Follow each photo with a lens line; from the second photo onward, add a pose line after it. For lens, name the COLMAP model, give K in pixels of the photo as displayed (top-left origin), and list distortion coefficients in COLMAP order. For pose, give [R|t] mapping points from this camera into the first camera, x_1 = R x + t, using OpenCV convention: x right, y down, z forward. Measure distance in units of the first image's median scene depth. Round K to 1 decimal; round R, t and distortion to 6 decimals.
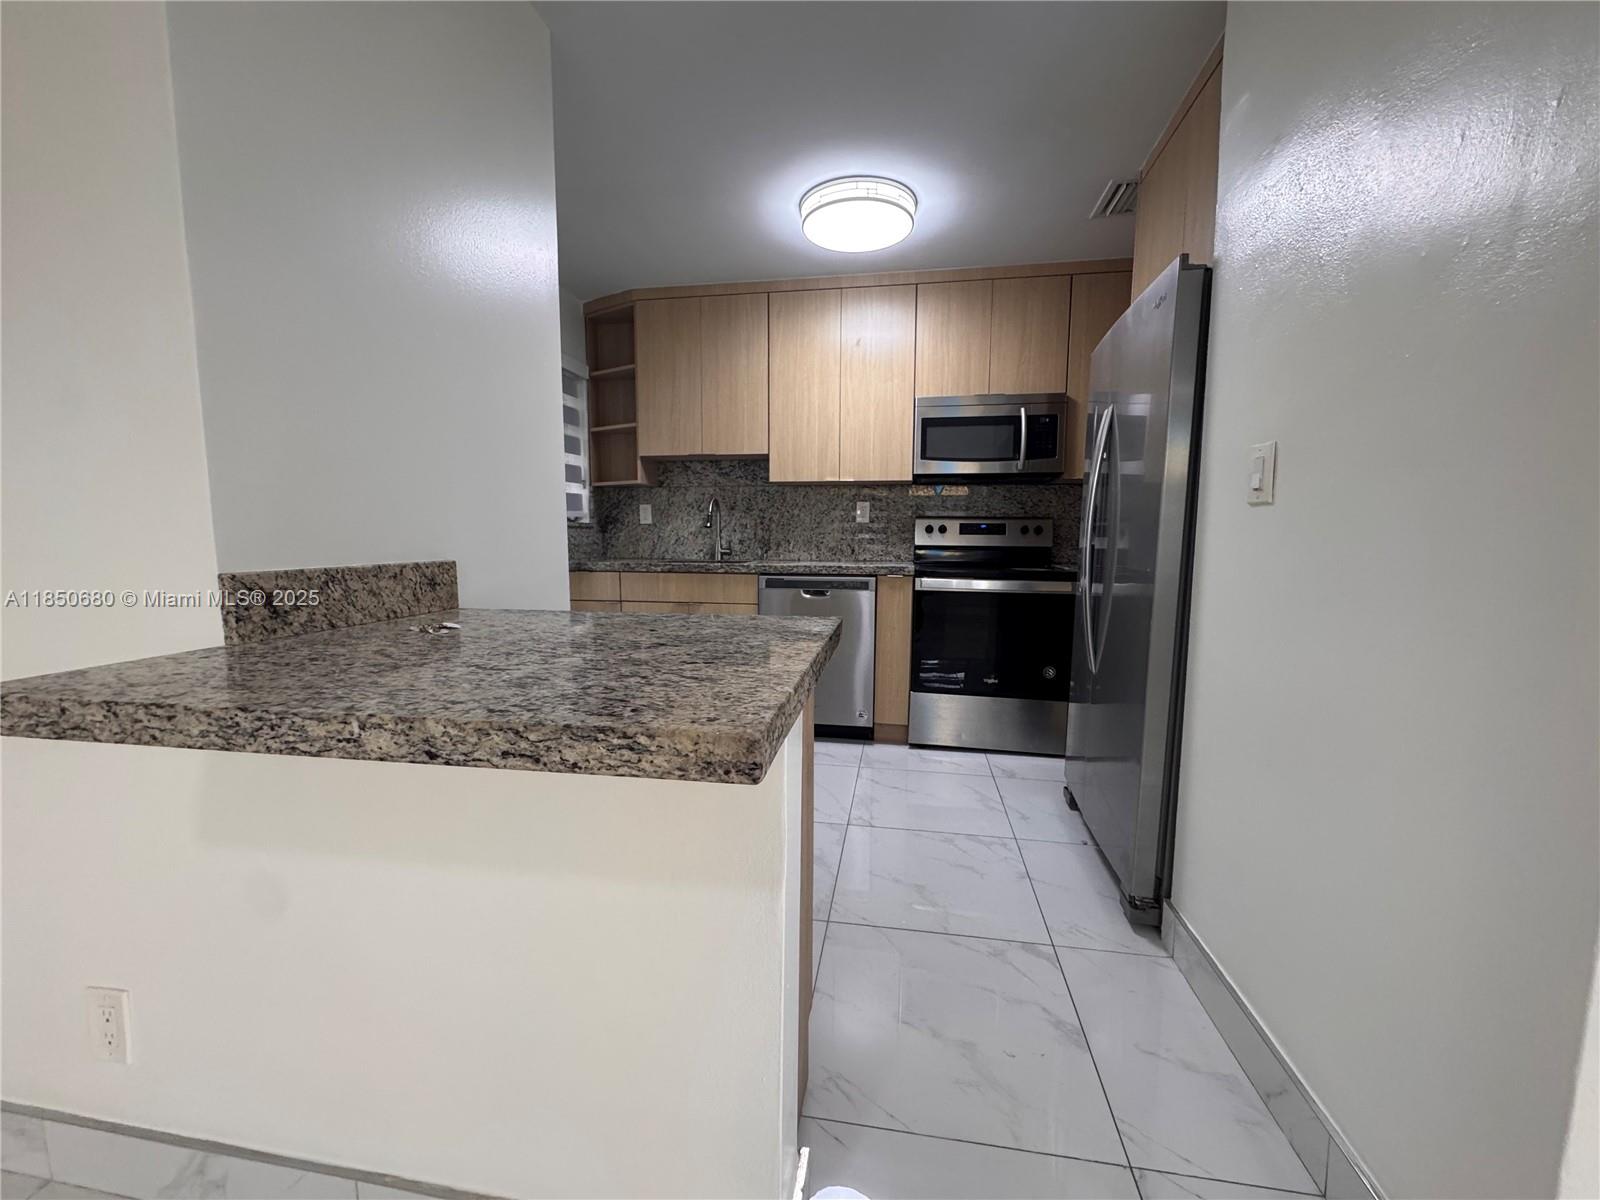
lens RADIAL K [[639.2, 0, 796.5], [0, 639.2, 601.0], [0, 0, 1]] dist [-0.004136, 0.000938]
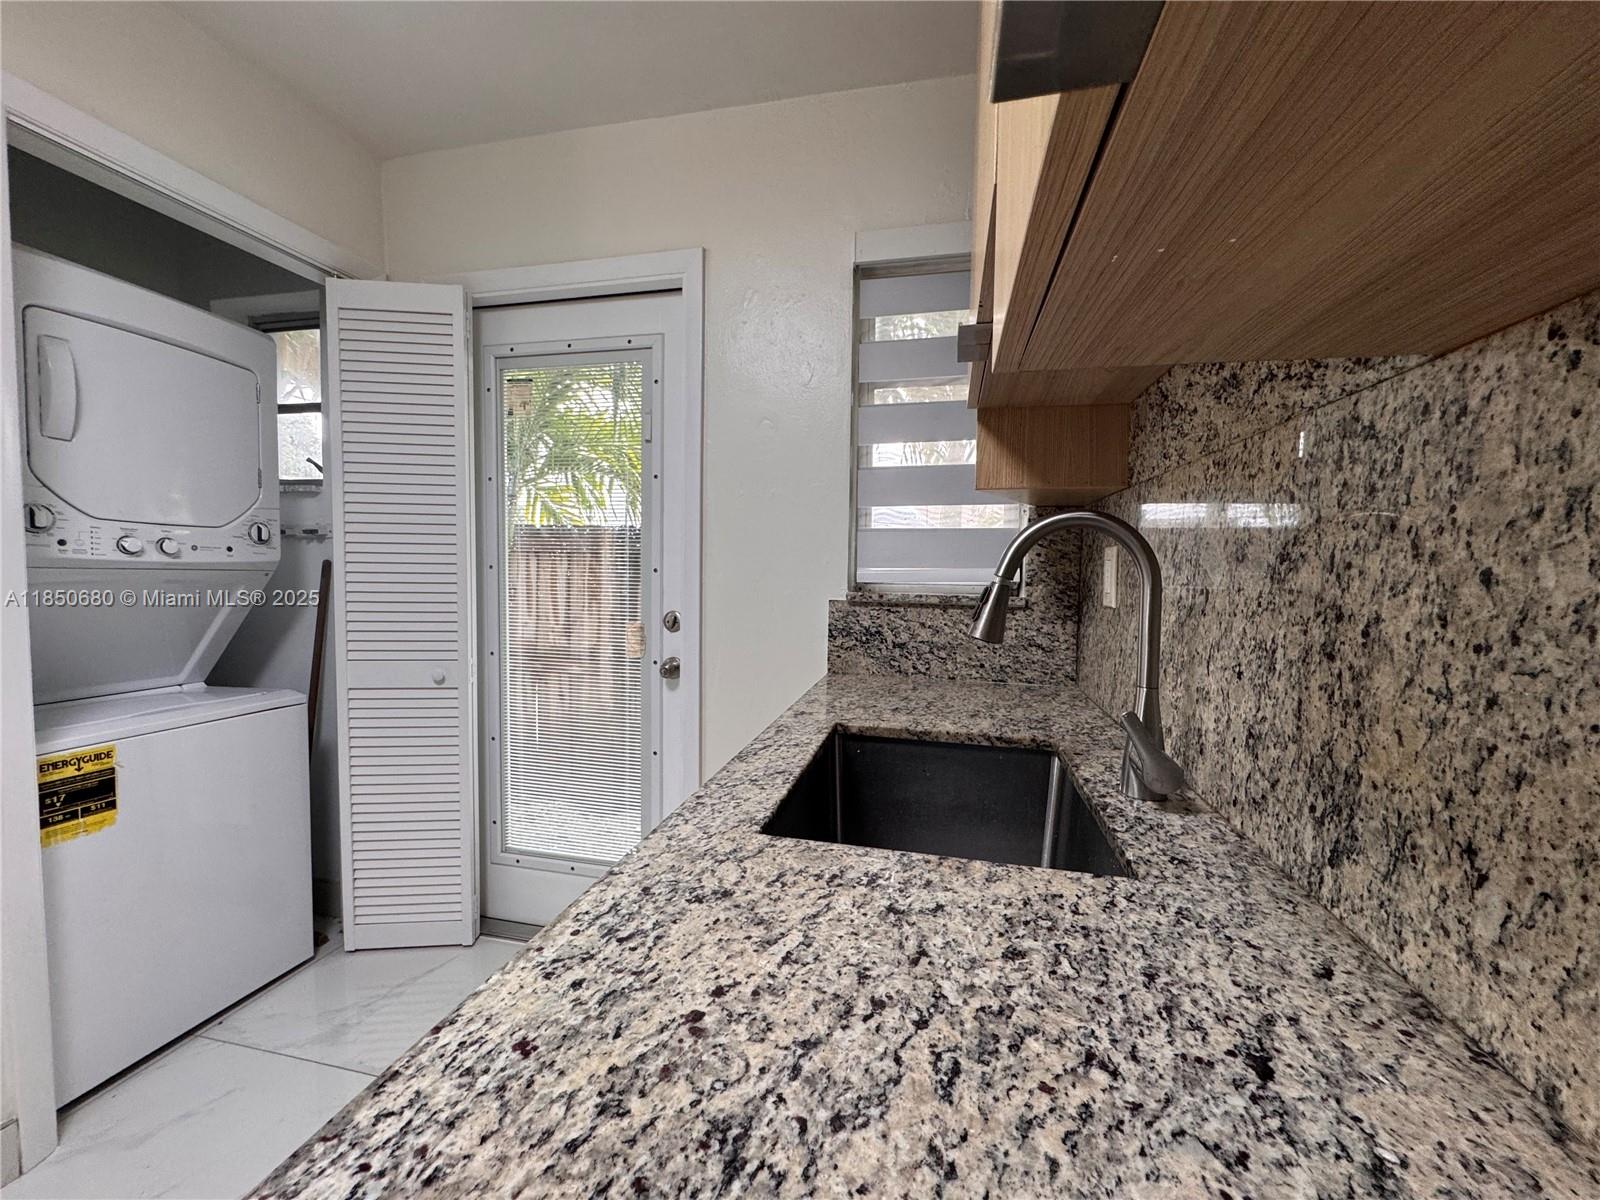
lens RADIAL K [[639.2, 0, 804.2], [0, 639.2, 599.0], [0, 0, 1]] dist [-0.004136, 0.000938]
pose [[-0.036564, 0.049968, -0.998081, 0.109031], [-0.123431, 0.990876, 0.054129, -0.146618], [0.991679, 0.125174, -0.030063, 1.021563]]
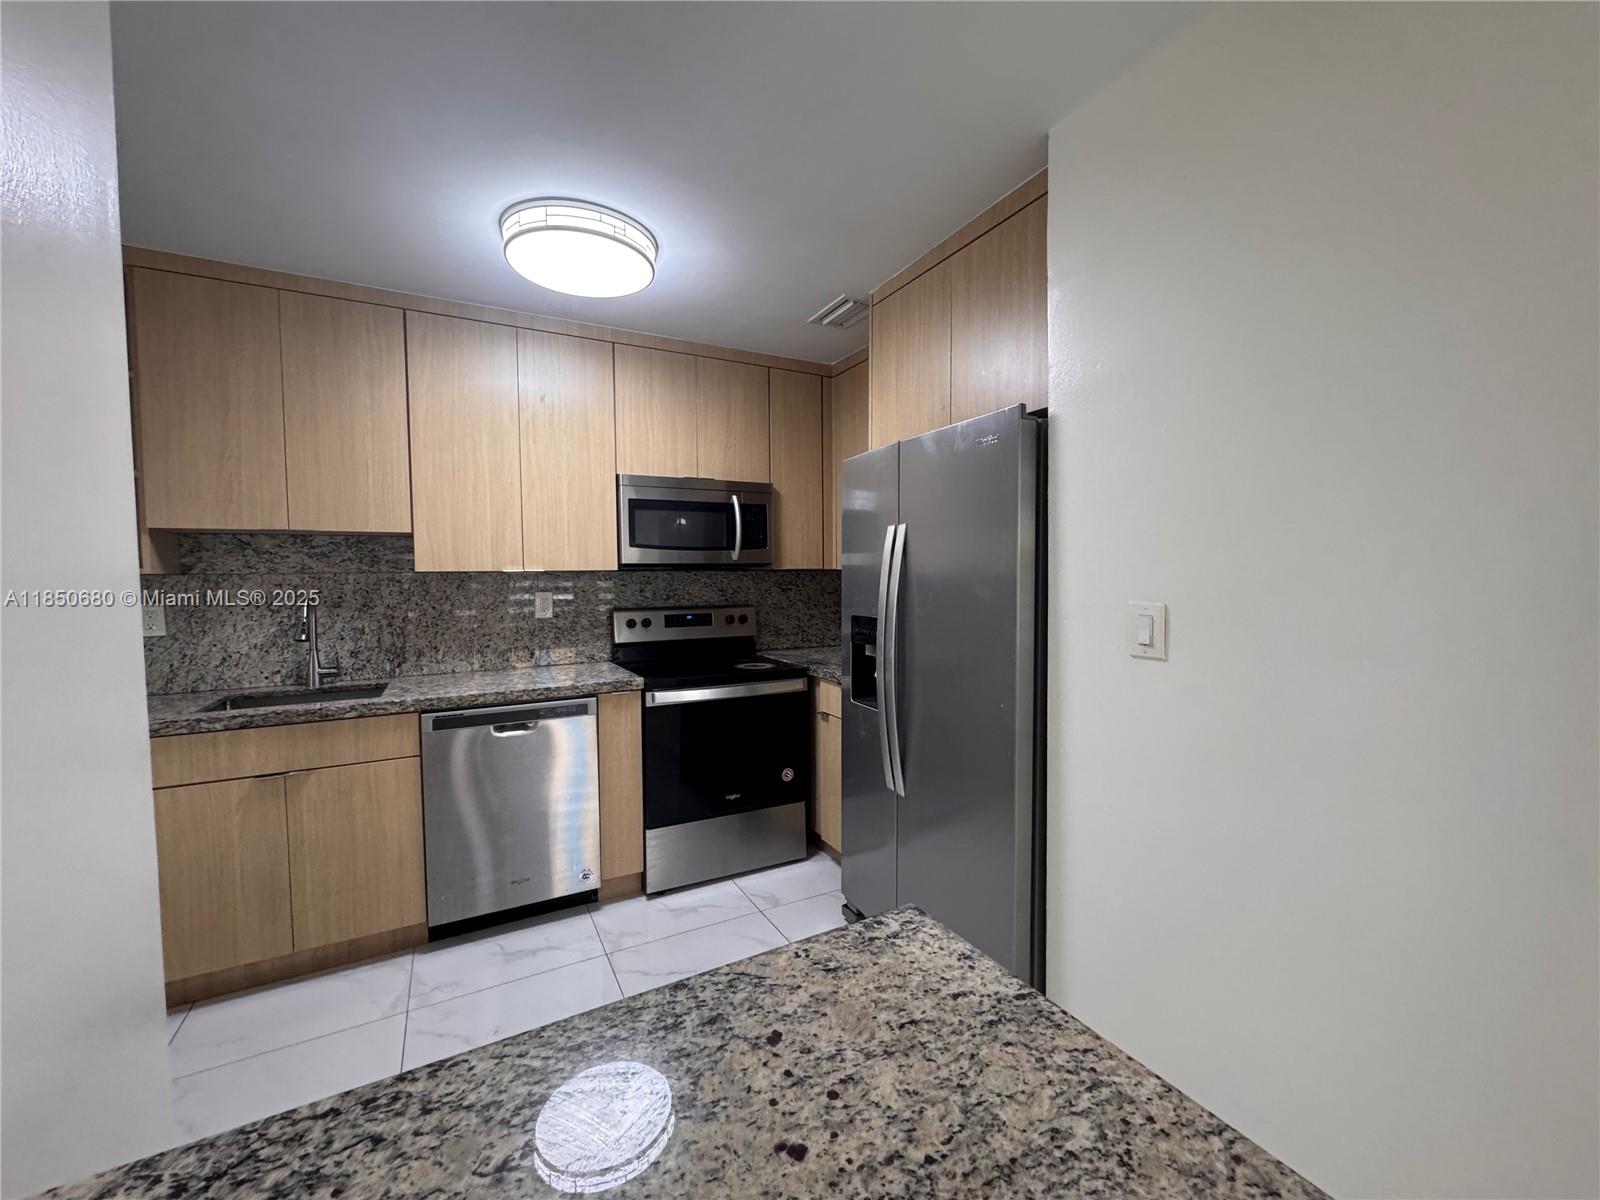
lens RADIAL K [[639.2, 0, 799.9], [0, 639.2, 601.0], [0, 0, 1]] dist [-0.004136, 0.000938]
pose [[0.784947, -0.040119, 0.618263, -0.153584], [0.079598, 0.996162, -0.036416, -0.100493], [-0.614429, 0.077797, 0.785127, 0.201192]]
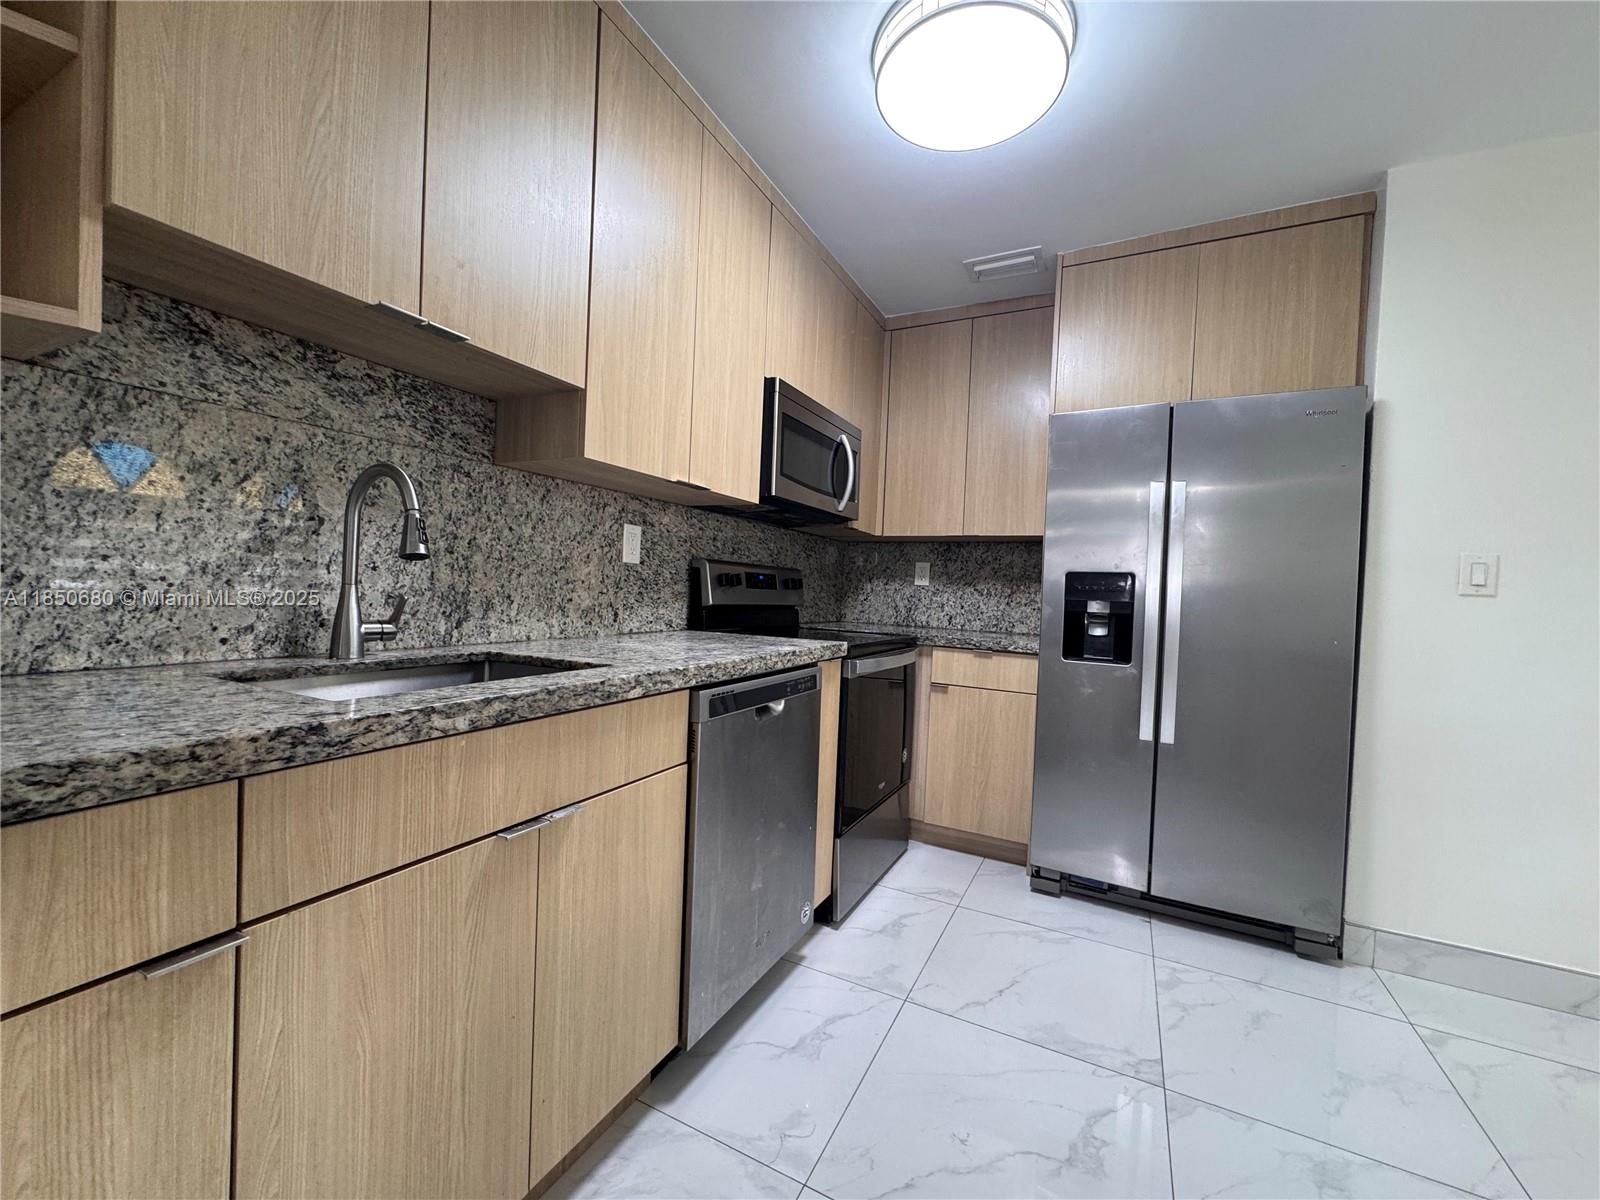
lens RADIAL K [[639.2, 0, 793.8], [0, 639.2, 601.5], [0, 0, 1]] dist [-0.004136, 0.000938]
pose [[0.295200, -0.011658, 0.955364, -0.417338], [0.061565, 0.998080, -0.006843, -0.087726], [-0.953450, 0.060837, 0.295351, 0.797761]]
